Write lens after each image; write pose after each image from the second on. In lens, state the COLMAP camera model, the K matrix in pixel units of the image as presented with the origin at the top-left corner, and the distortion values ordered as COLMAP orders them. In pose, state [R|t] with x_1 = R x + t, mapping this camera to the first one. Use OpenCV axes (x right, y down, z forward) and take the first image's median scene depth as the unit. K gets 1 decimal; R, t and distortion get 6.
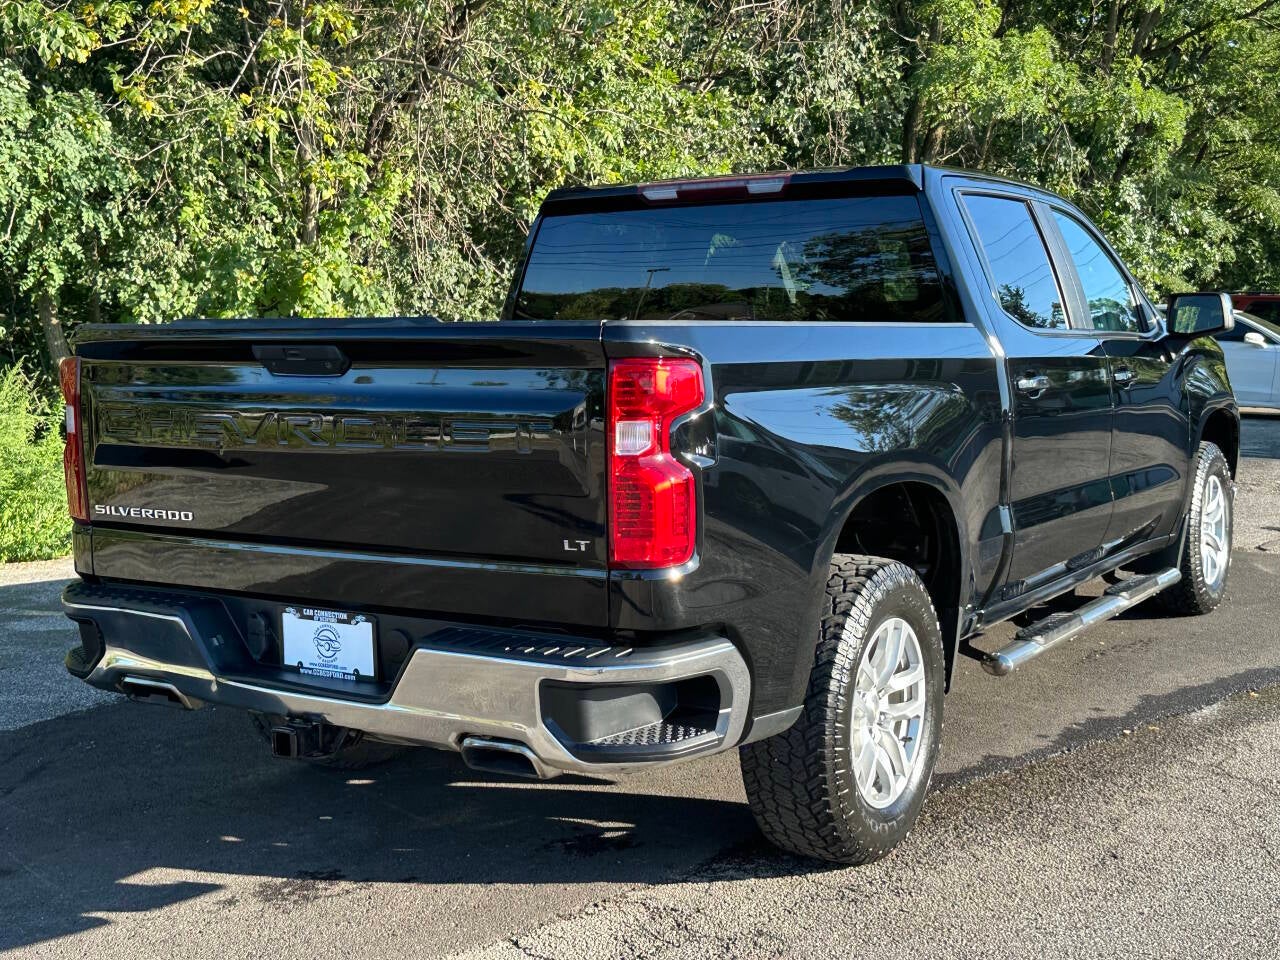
lens RADIAL K [[1563.5, 0, 639.9], [0, 1563.5, 488.8], [0, 0, 1]] dist [0.217613, -0.509395]
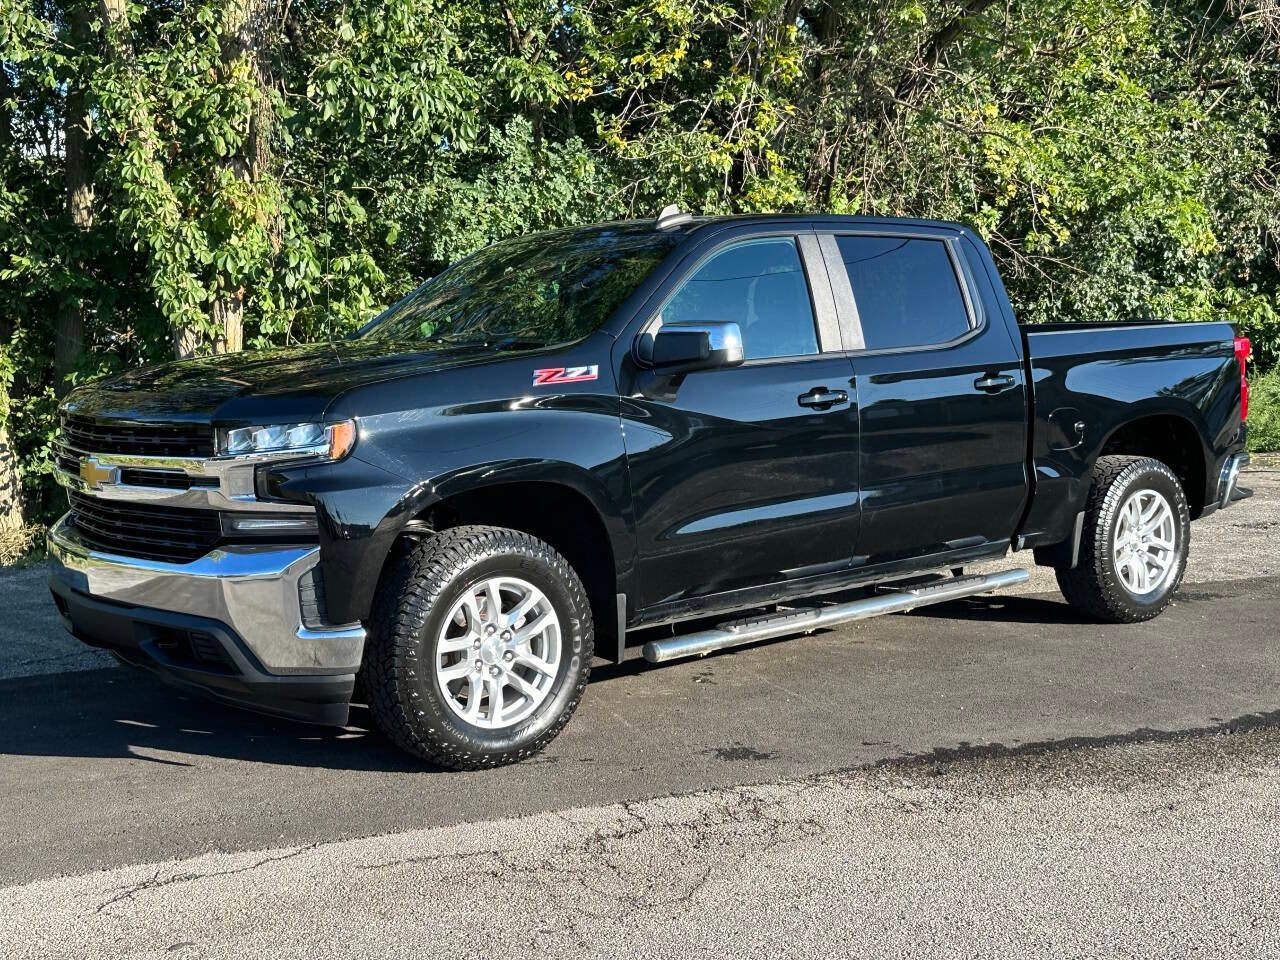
lens RADIAL K [[1568.0, 0, 655.3], [0, 1568.0, 487.8], [0, 0, 1]] dist [0.208917, -0.489142]
pose [[0.935034, 0.040714, -0.352212, 0.199163], [-0.043310, 0.999062, 0.000510, 0.010545], [0.351902, 0.014778, 0.935920, -0.112164]]
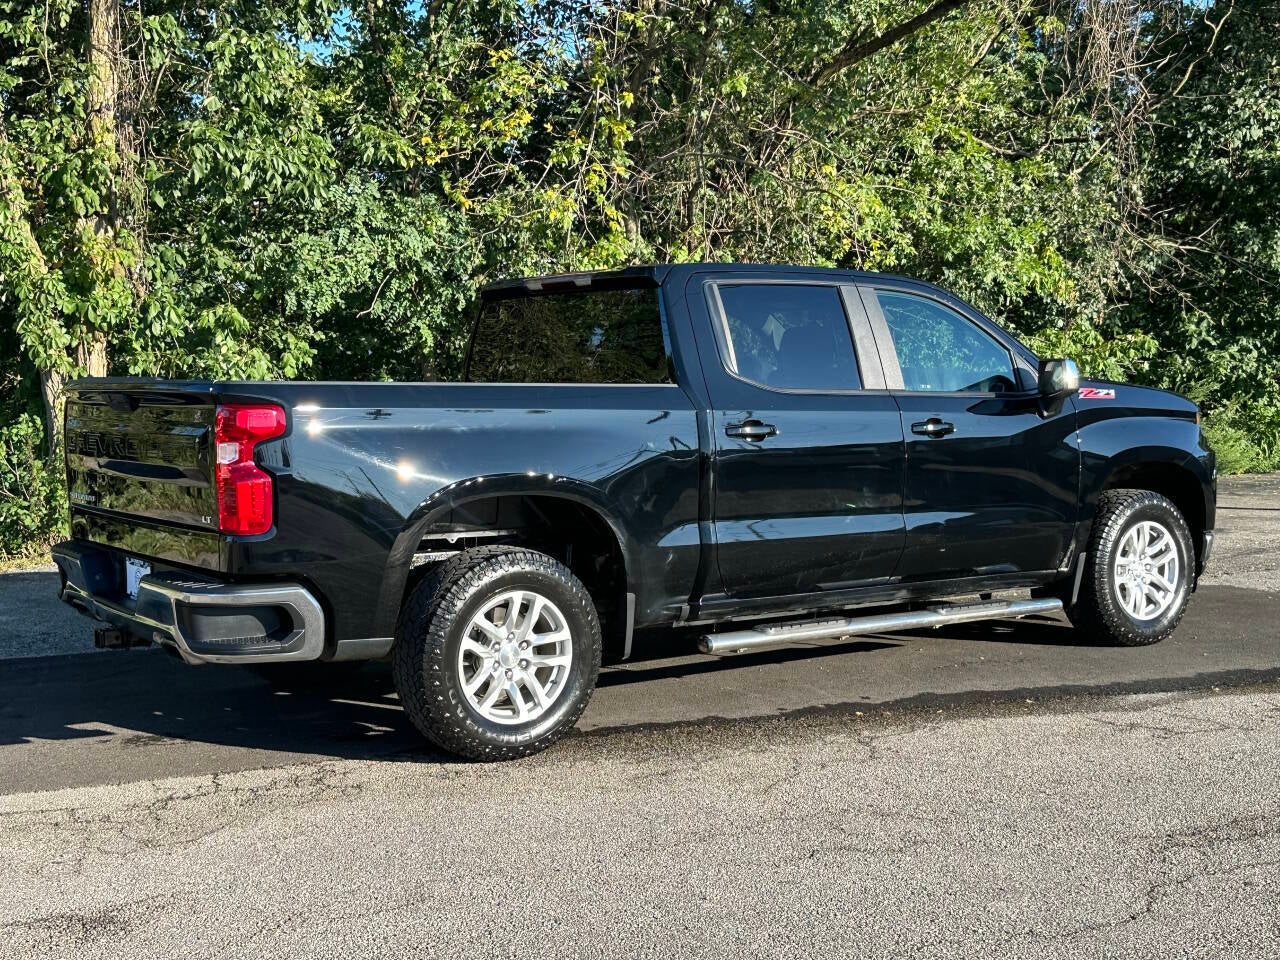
lens RADIAL K [[1563.5, 0, 639.9], [0, 1563.5, 488.8], [0, 0, 1]] dist [0.217613, -0.509395]
pose [[0.924533, 0.034292, -0.379556, 0.450930], [-0.045807, 0.998722, -0.021346, 0.008684], [0.378339, 0.037121, 0.924923, -0.153399]]
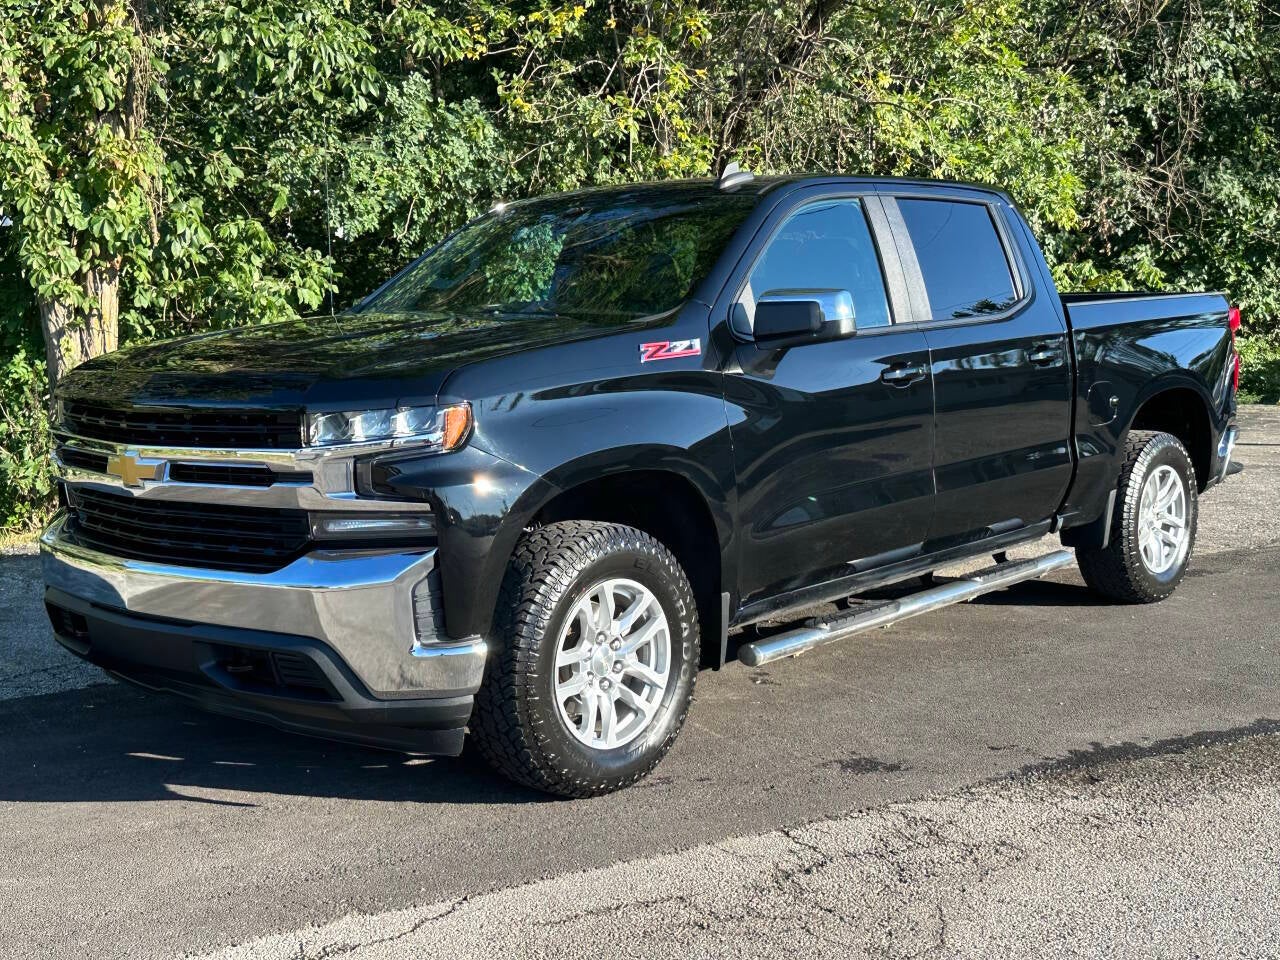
lens RADIAL K [[1568.0, 0, 655.3], [0, 1568.0, 487.8], [0, 0, 1]] dist [0.208917, -0.489142]
pose [[0.976122, 0.028440, -0.215354, 0.036113], [-0.026938, 0.999588, 0.009904, 0.011274], [0.215546, -0.003866, 0.976486, -0.081545]]
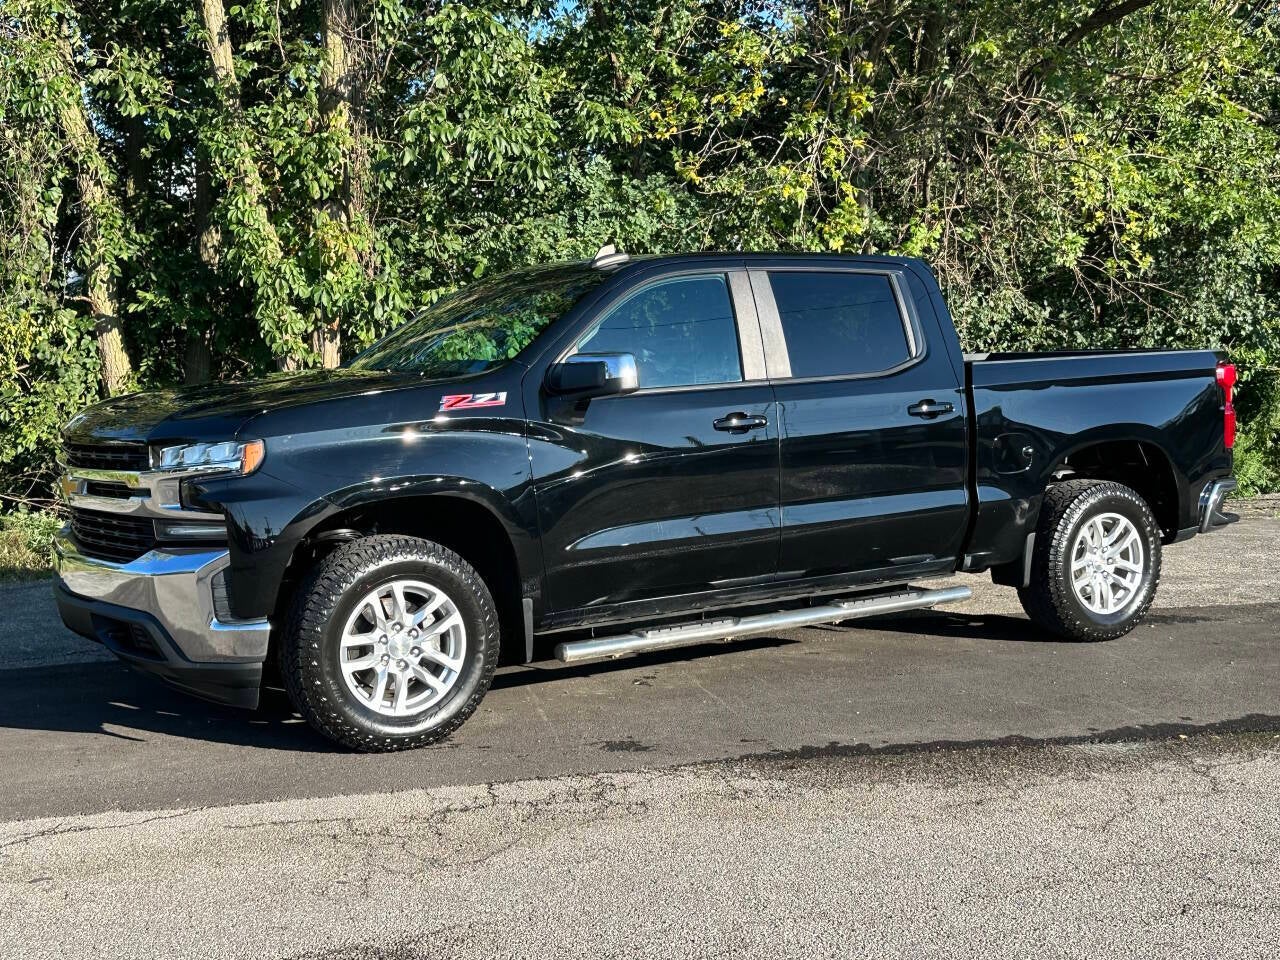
lens RADIAL K [[1568.0, 0, 655.3], [0, 1568.0, 487.8], [0, 0, 1]] dist [0.208917, -0.489142]
pose [[0.878193, 0.044483, -0.476234, 0.374175], [-0.054790, 0.998468, -0.007771, 0.006583], [0.475158, 0.032917, 0.879284, -0.114373]]
